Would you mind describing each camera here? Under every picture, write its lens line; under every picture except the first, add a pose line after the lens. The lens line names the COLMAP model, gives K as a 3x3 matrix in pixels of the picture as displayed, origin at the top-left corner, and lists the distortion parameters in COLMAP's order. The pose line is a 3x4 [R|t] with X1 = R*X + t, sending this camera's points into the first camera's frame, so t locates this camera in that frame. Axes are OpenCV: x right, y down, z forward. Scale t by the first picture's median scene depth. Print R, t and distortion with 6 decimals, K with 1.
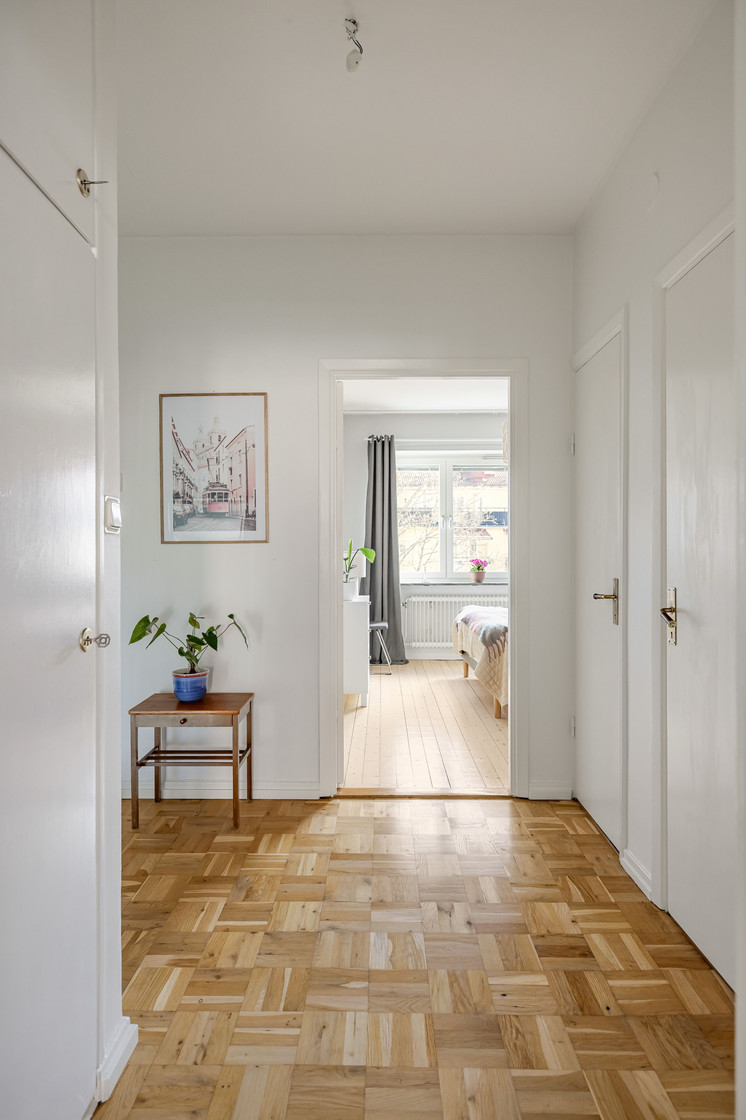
lens RADIAL K [[605.9, 0, 373.1], [0, 605.9, 561.3], [0, 0, 1]] dist [-0.000306, -0.000012]
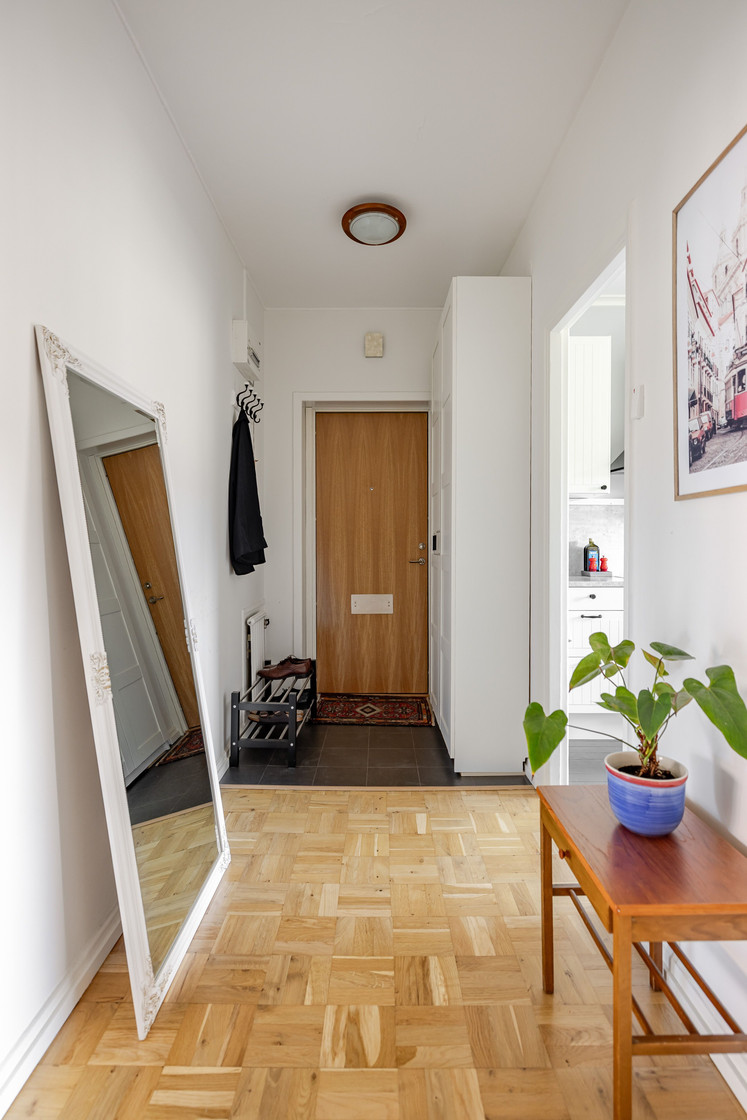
lens RADIAL K [[588.1, 0, 373.9], [0, 588.1, 555.0], [0, 0, 1]] dist [0.001545, 0.000095]
pose [[0.005390, 0.009858, -0.999937, 0.148796], [-0.001262, 0.999951, 0.009852, 0.012327], [0.999985, 0.001209, 0.005403, 0.741271]]
